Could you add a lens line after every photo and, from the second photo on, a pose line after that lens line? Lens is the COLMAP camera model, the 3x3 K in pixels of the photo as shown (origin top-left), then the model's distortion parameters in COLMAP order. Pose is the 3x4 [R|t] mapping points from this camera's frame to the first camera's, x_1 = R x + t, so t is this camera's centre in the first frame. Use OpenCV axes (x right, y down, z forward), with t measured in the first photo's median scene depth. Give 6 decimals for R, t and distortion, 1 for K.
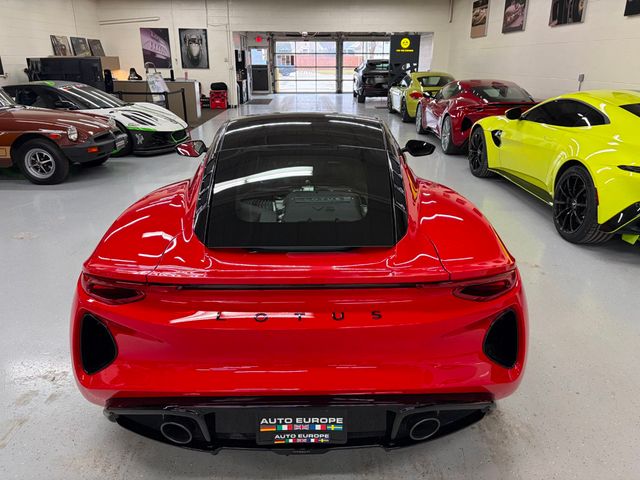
lens RADIAL K [[487.4, 0, 320.8], [0, 487.4, 242.0], [0, 0, 1]] dist [0.043278, -0.043272]
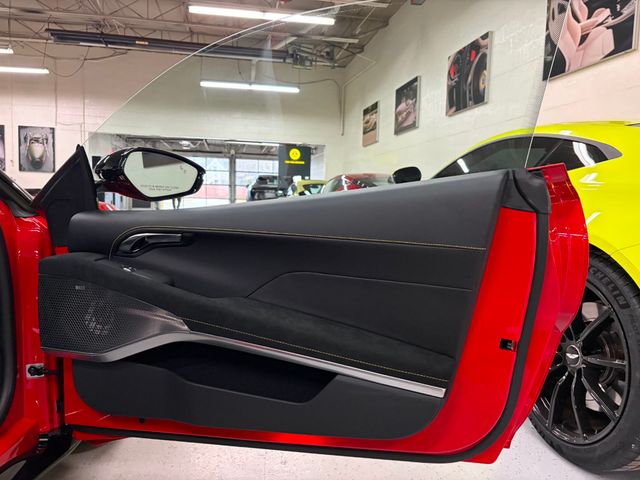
lens RADIAL K [[487.4, 0, 320.8], [0, 487.4, 242.0], [0, 0, 1]] dist [0.043278, -0.043272]
pose [[0.986484, 0.011790, 0.163430, 0.106498], [0.031058, 0.965873, -0.257146, -0.028032], [-0.160885, 0.258746, 0.952453, 0.260522]]
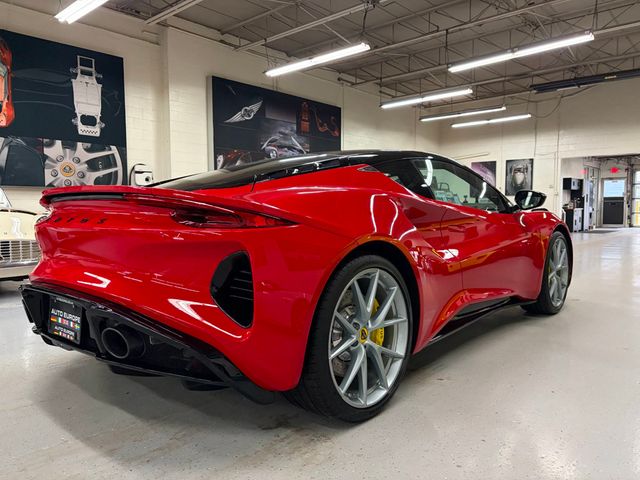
lens RADIAL K [[487.4, 0, 320.8], [0, 487.4, 242.0], [0, 0, 1]] dist [0.043278, -0.043272]
pose [[0.739441, 0.038441, -0.672123, 0.180221], [-0.229715, 0.952858, -0.198225, 0.043643], [0.632818, 0.300972, 0.713413, 0.074413]]
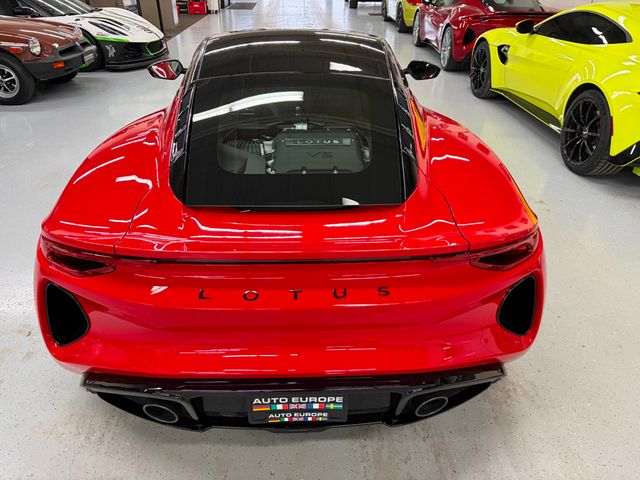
lens RADIAL K [[487.4, 0, 320.8], [0, 487.4, 242.0], [0, 0, 1]] dist [0.043278, -0.043272]
pose [[0.999717, -0.003534, 0.023519, -0.002567], [-0.000529, 0.985351, 0.170540, -0.012321], [-0.023777, -0.170504, 0.985070, 0.022636]]
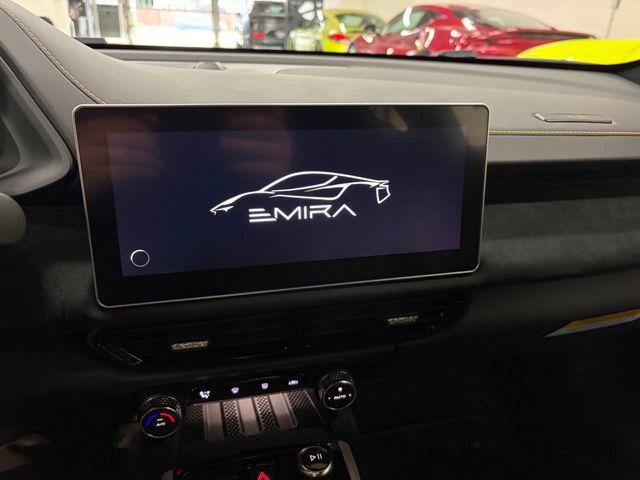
lens RADIAL K [[496.4, 0, 318.4], [0, 496.4, 235.0], [0, 0, 1]] dist [0.017461, -0.009809]
pose [[0.971004, -0.054242, 0.232828, -0.014822], [0.044235, 0.997868, 0.047996, -0.057515], [-0.234935, -0.036306, 0.971333, 0.330844]]
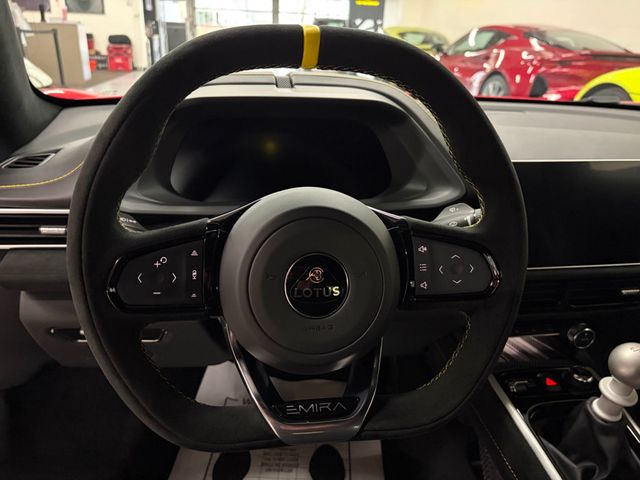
lens RADIAL K [[487.4, 0, 320.8], [0, 487.4, 242.0], [0, 0, 1]] dist [0.043278, -0.043272]
pose [[0.987832, -0.021846, 0.153983, -0.044920], [0.016012, 0.999110, 0.039031, -0.057815], [-0.154699, -0.036090, 0.987302, 0.314150]]
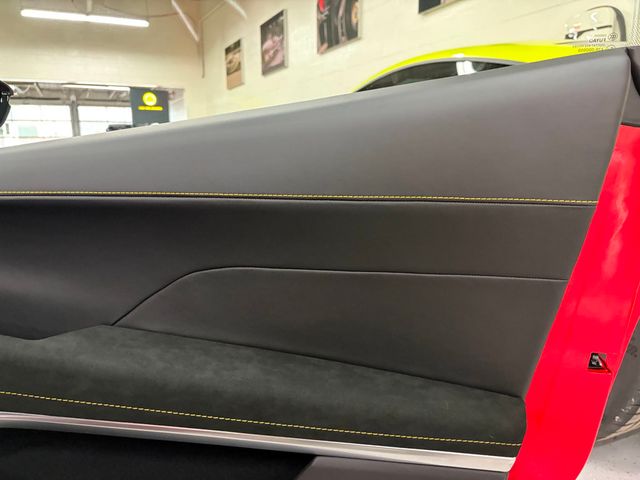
lens RADIAL K [[487.4, 0, 320.8], [0, 487.4, 242.0], [0, 0, 1]] dist [0.043278, -0.043272]
pose [[0.907226, -0.087625, 0.411415, 0.107188], [0.154961, 0.978897, -0.133222, -0.041074], [-0.391059, 0.184616, 0.901659, 0.303353]]
